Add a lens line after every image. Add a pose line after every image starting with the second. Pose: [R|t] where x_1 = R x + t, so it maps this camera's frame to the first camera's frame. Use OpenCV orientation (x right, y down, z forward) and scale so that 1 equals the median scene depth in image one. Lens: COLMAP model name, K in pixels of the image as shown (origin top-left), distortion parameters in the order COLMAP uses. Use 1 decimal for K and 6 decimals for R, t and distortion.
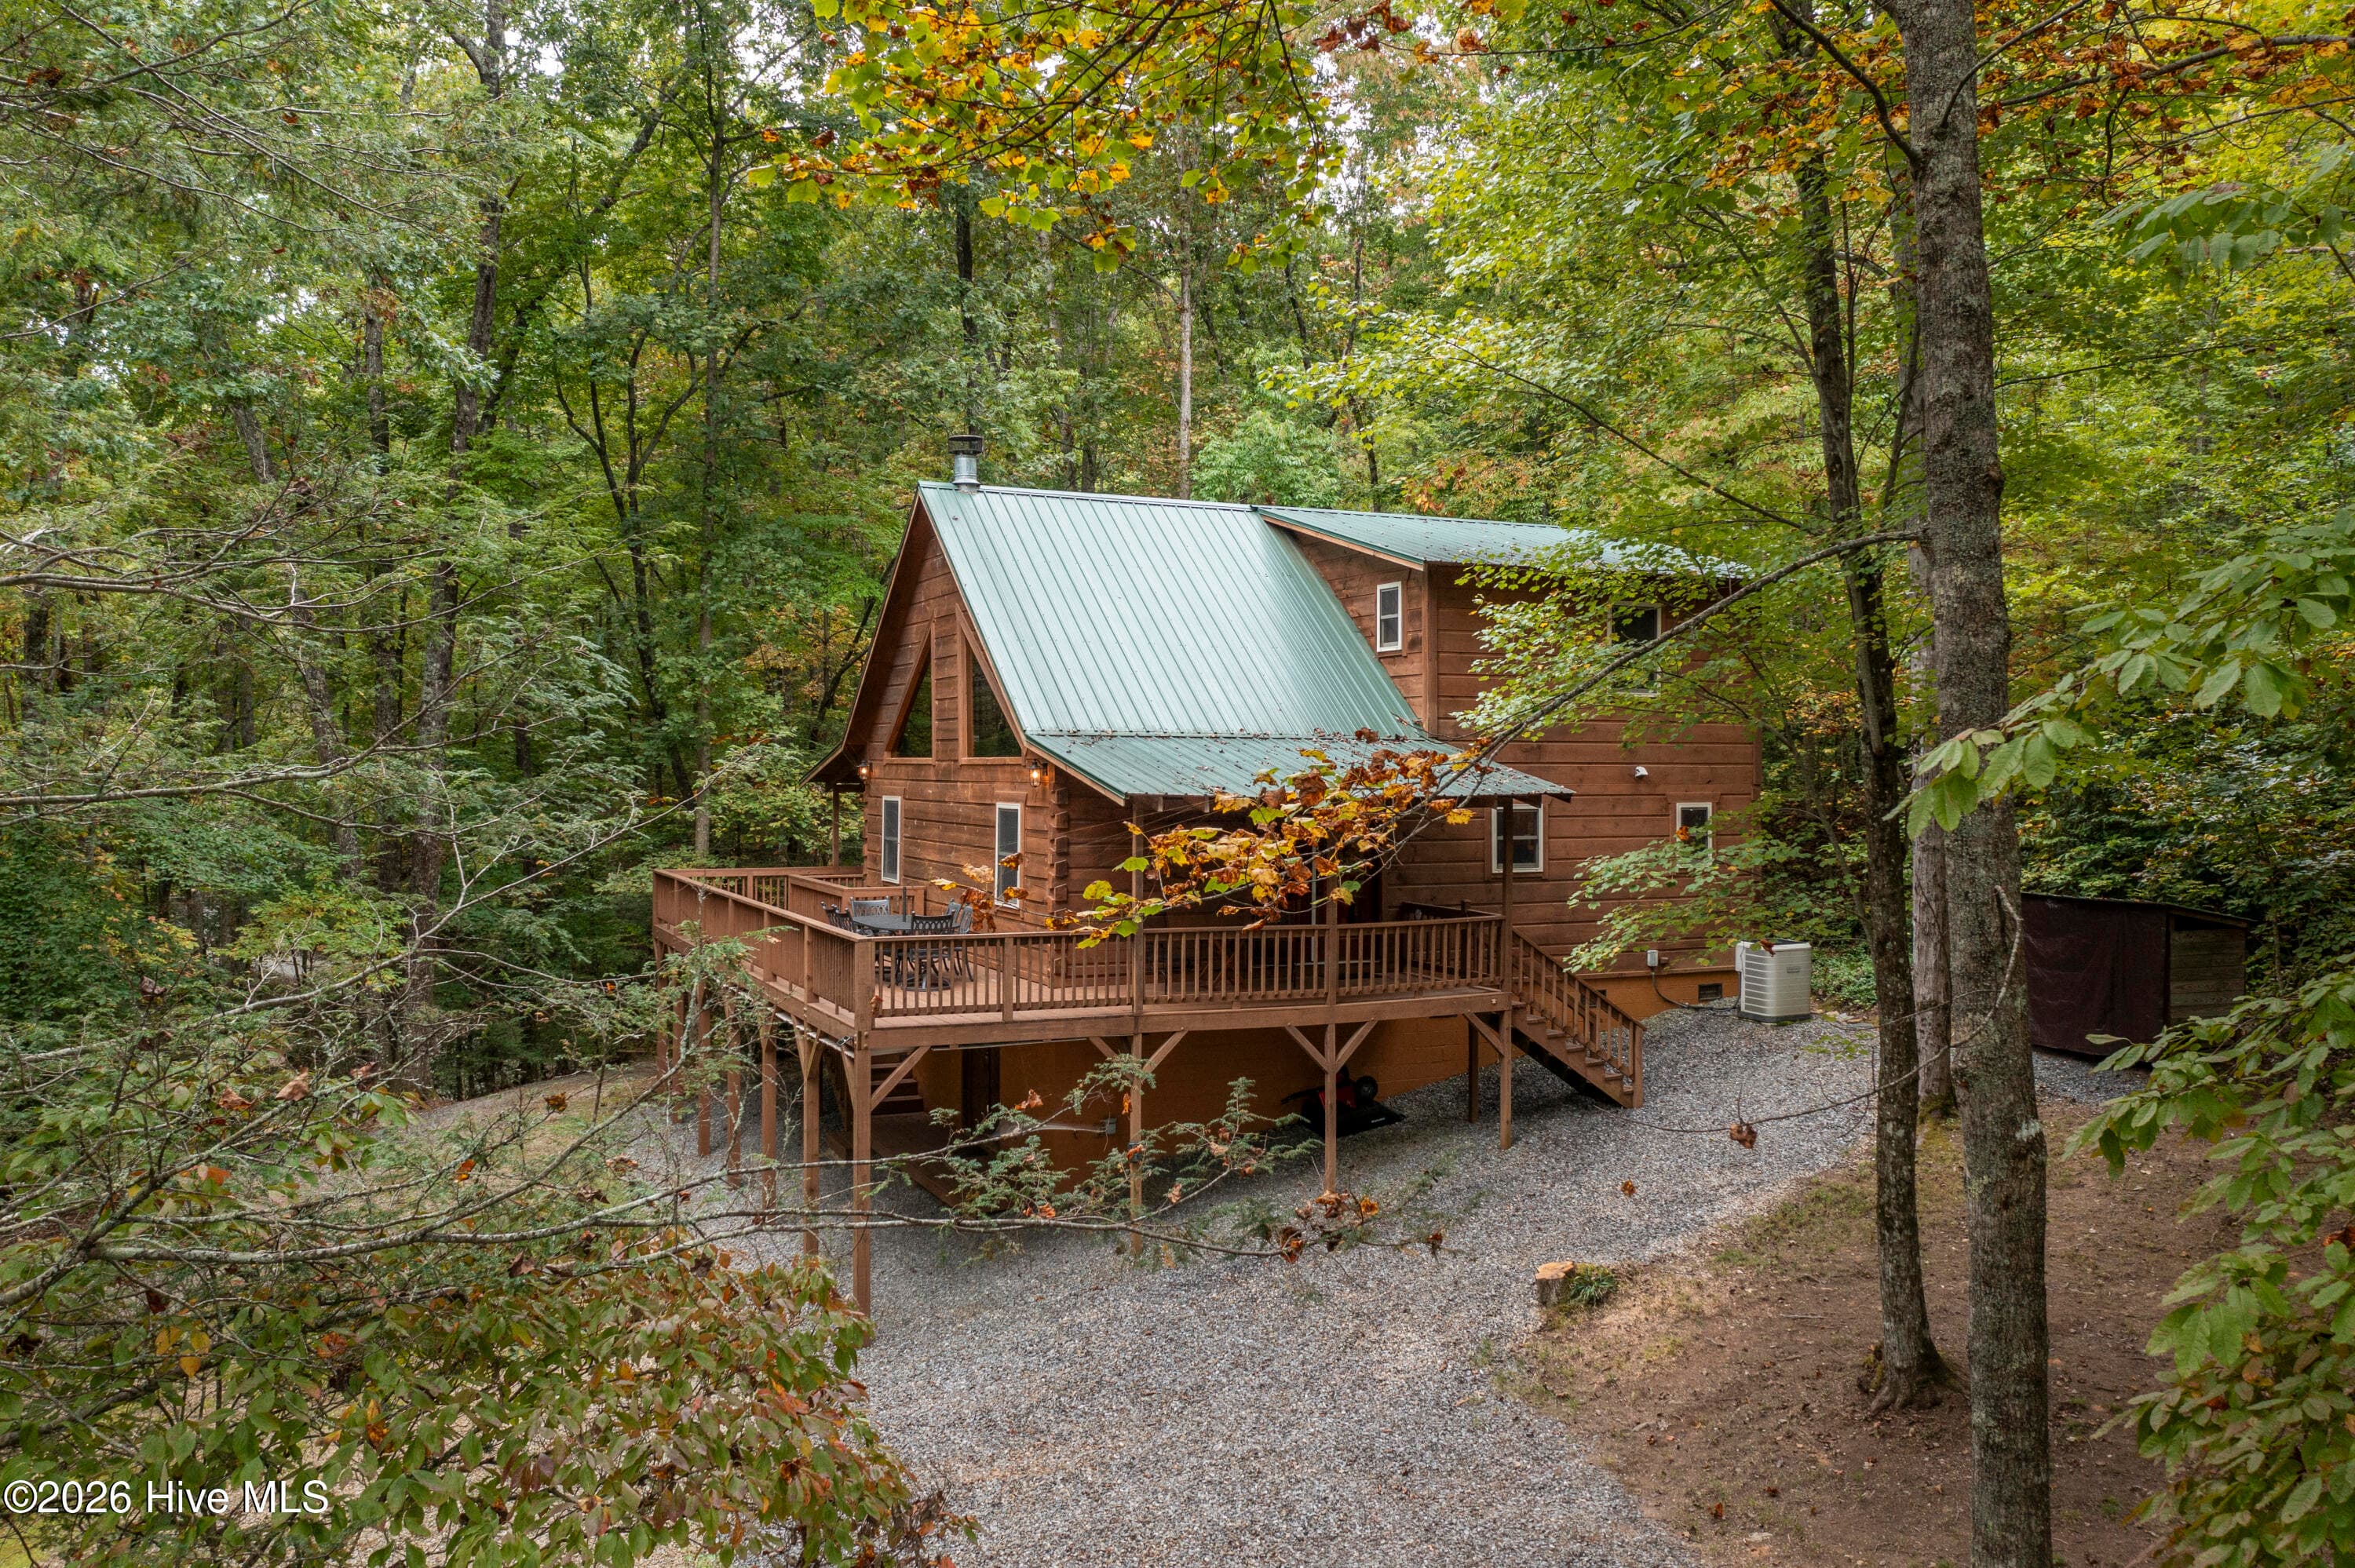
lens RADIAL K [[1962.4, 0, 1174.9], [0, 1962.4, 787.9], [0, 0, 1]] dist [-0.002818, 0.001895]
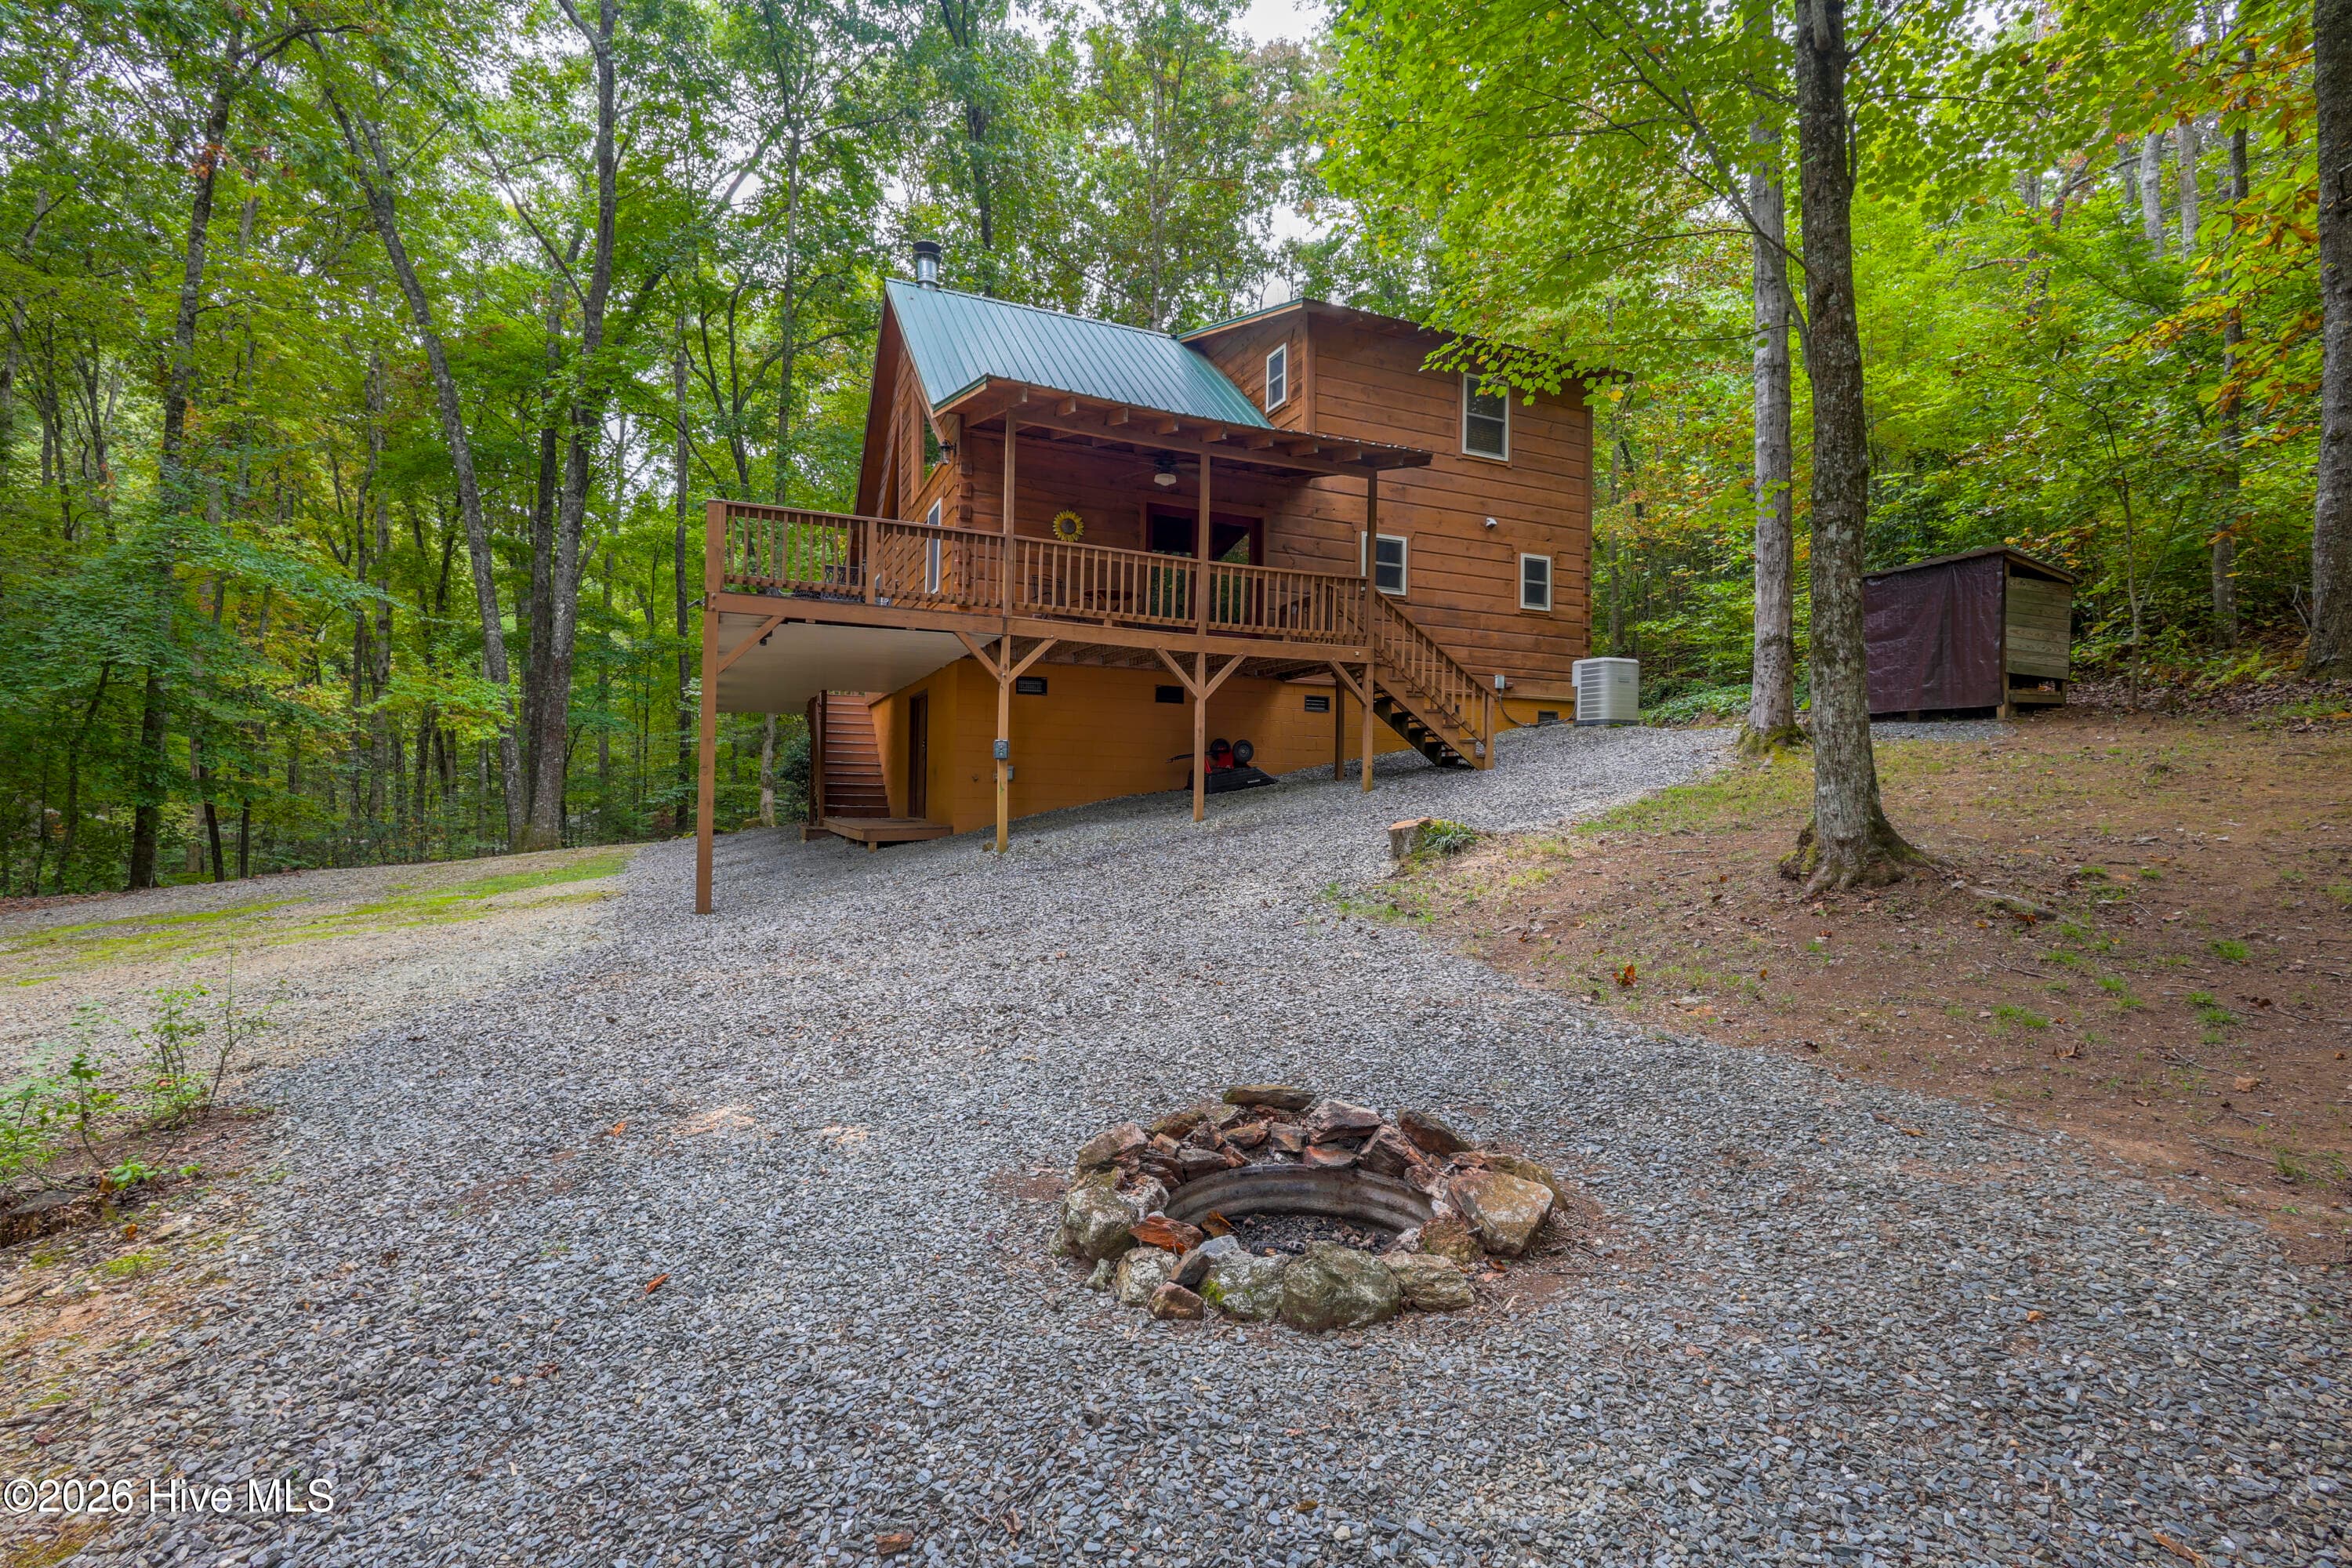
lens RADIAL K [[1141.7, 0, 1179.7], [0, 1141.7, 784.5], [0, 0, 1]] dist [0.002000, 0.000263]
pose [[0.999715, 0.015245, -0.018385, 0.080417], [-0.015835, 0.999350, -0.032387, 0.211211], [0.017880, 0.032669, 0.999306, 0.387265]]
